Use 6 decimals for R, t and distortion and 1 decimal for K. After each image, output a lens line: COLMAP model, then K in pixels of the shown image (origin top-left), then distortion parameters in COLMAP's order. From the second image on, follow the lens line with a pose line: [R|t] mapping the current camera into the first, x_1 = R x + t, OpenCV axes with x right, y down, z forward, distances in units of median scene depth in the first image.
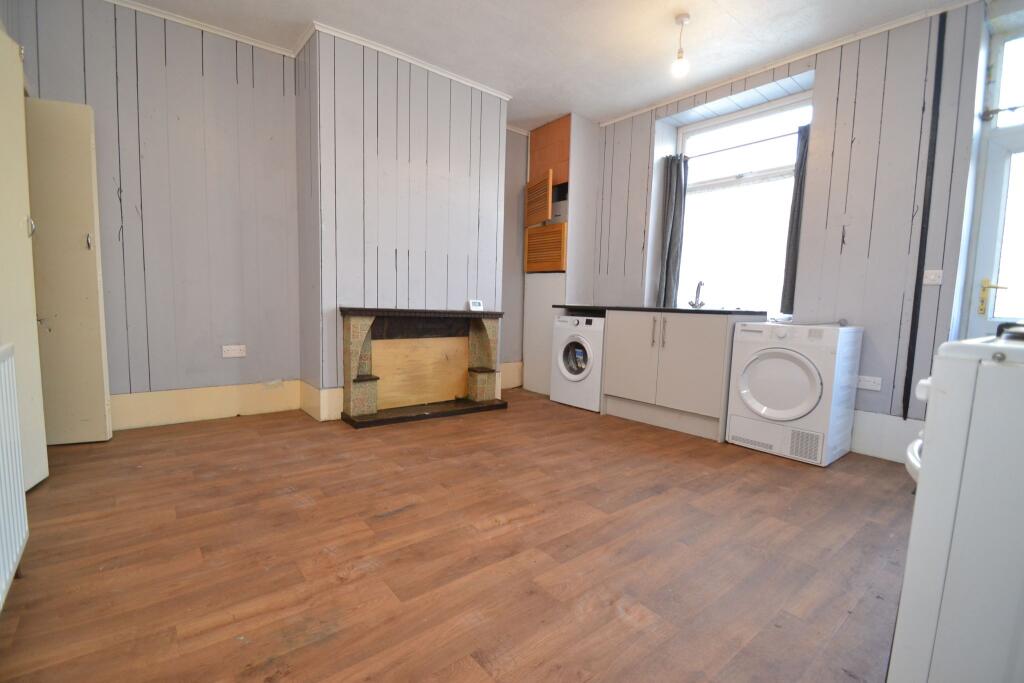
lens RADIAL K [[453.8, 0, 505.0], [0, 453.8, 345.2], [0, 0, 1]] dist [0.014794, -0.019508]
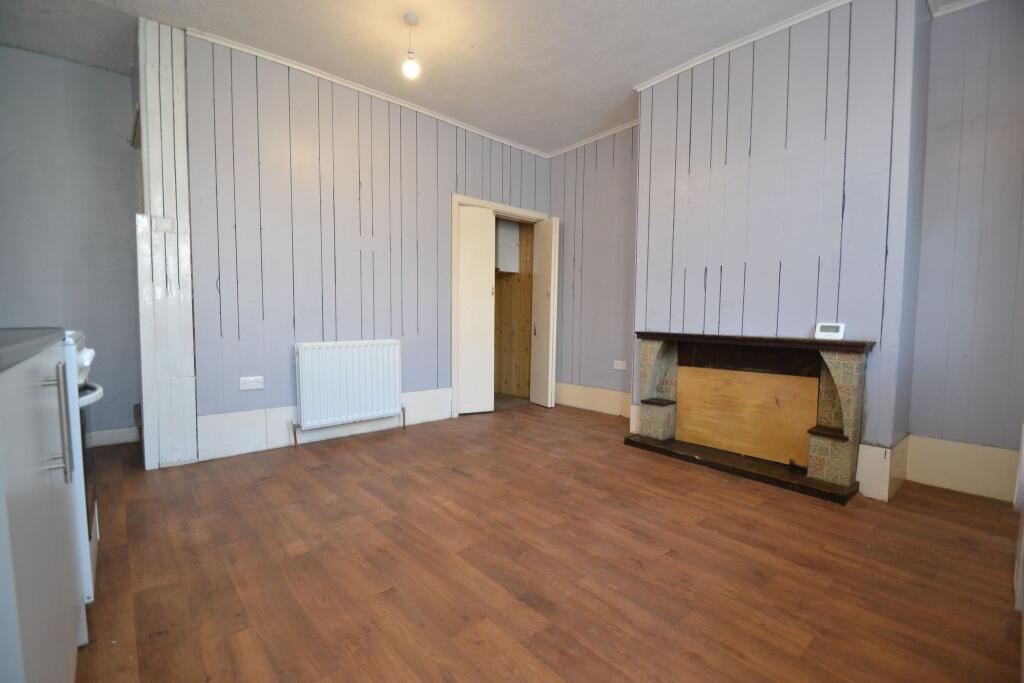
lens RADIAL K [[453.8, 0, 505.0], [0, 453.8, 345.2], [0, 0, 1]] dist [0.014794, -0.019508]
pose [[0.032109, 0.032330, -0.998961, 0.746651], [-0.101567, 0.994408, 0.028918, -0.051630], [0.994310, 0.100533, 0.035213, 0.679032]]
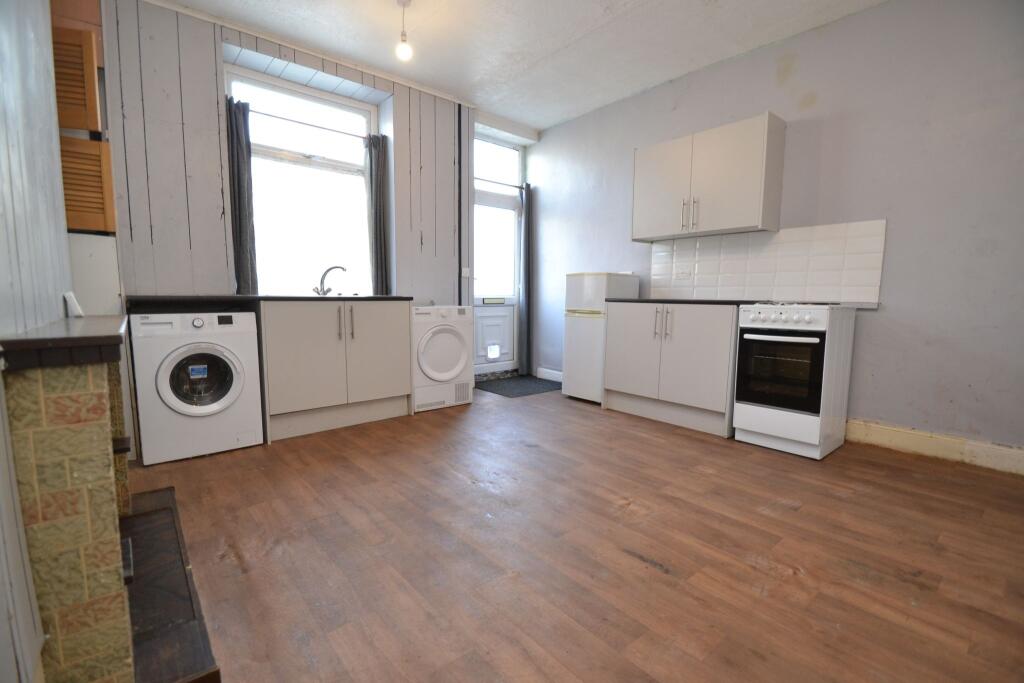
lens RADIAL K [[453.8, 0, 505.0], [0, 453.8, 345.2], [0, 0, 1]] dist [0.014794, -0.019508]
pose [[-0.014476, -0.139803, 0.990073, -0.641908], [0.084549, 0.986460, 0.140529, -0.097923], [-0.996314, 0.085744, -0.002460, 0.792664]]
